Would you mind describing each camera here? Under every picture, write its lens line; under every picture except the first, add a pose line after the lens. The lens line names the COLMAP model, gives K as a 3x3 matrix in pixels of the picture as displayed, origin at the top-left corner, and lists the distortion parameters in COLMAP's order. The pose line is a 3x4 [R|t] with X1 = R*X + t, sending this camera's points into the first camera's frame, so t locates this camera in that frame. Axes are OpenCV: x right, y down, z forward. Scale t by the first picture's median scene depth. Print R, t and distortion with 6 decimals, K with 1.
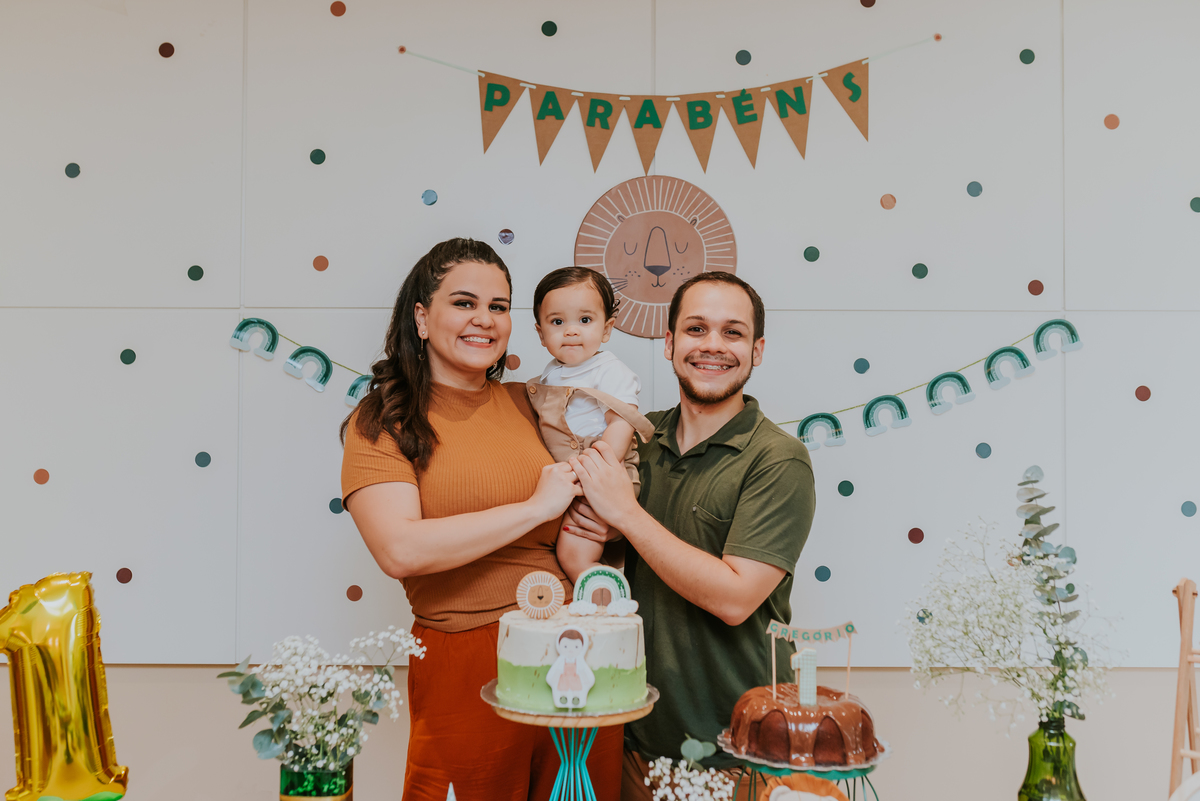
lens RADIAL K [[1179.1, 0, 571.7], [0, 1179.1, 381.0], [0, 0, 1]] dist [0.004616, -0.042939]
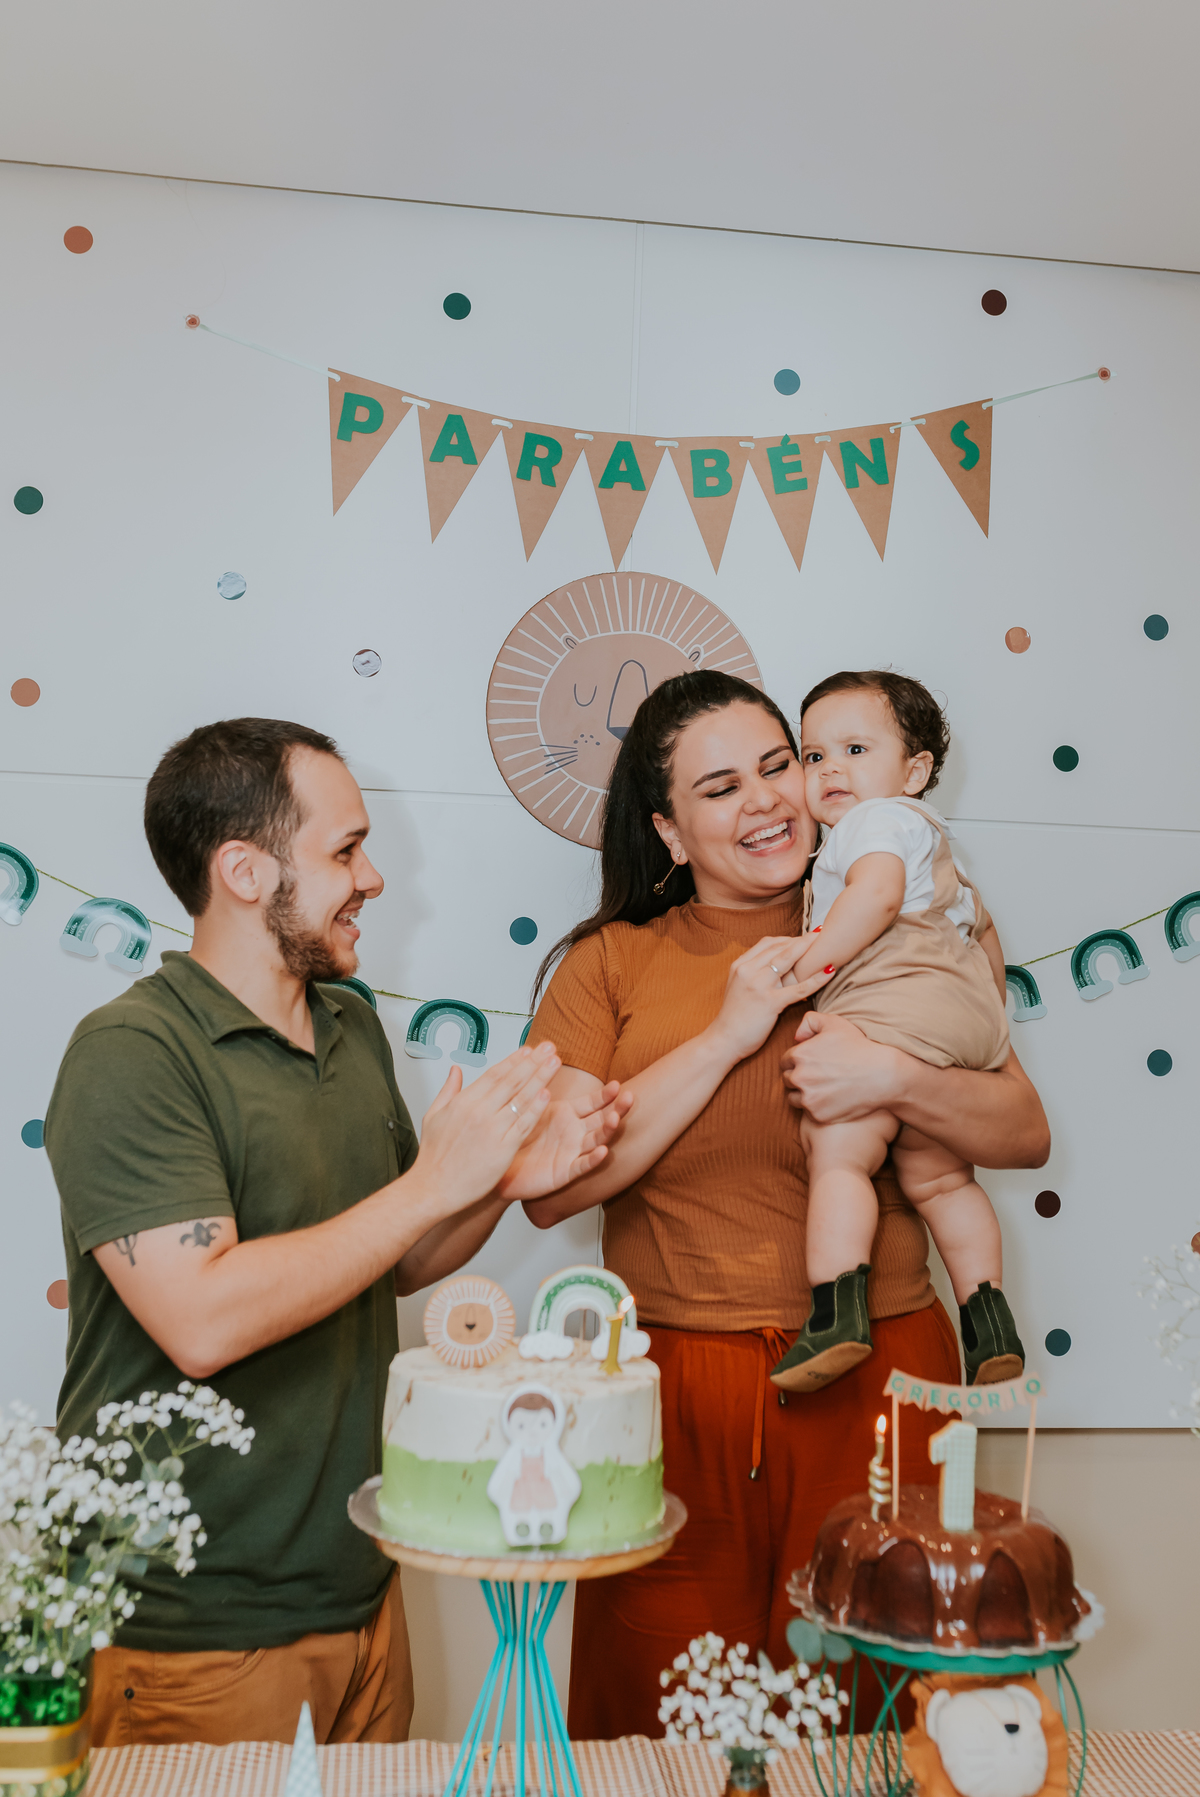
lens RADIAL K [[1891.3, 0, 661.8], [0, 1891.3, 864.5], [0, 0, 1]] dist [-0.004532, -0.008038]
pose [[0.988600, 0.040451, 0.145030, -0.043667], [-0.035319, 0.998661, -0.037789, 0.003545], [-0.146364, 0.032236, 0.988705, 0.086079]]
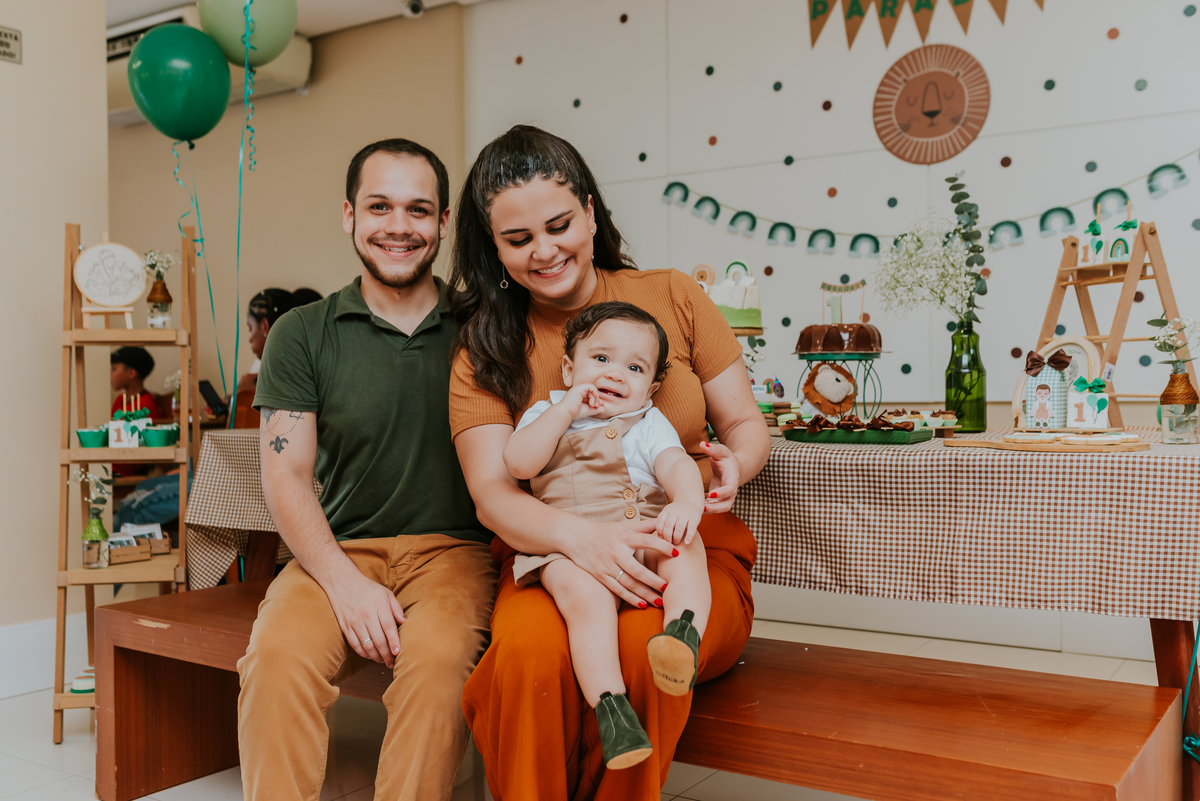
lens RADIAL K [[1179.1, 0, 571.7], [0, 1179.1, 381.0], [0, 0, 1]] dist [0.004616, -0.042939]
pose [[0.824755, -0.011571, -0.565372, 0.498154], [0.021809, 0.999698, 0.011354, 0.190806], [0.565070, -0.021695, 0.824758, -0.366837]]
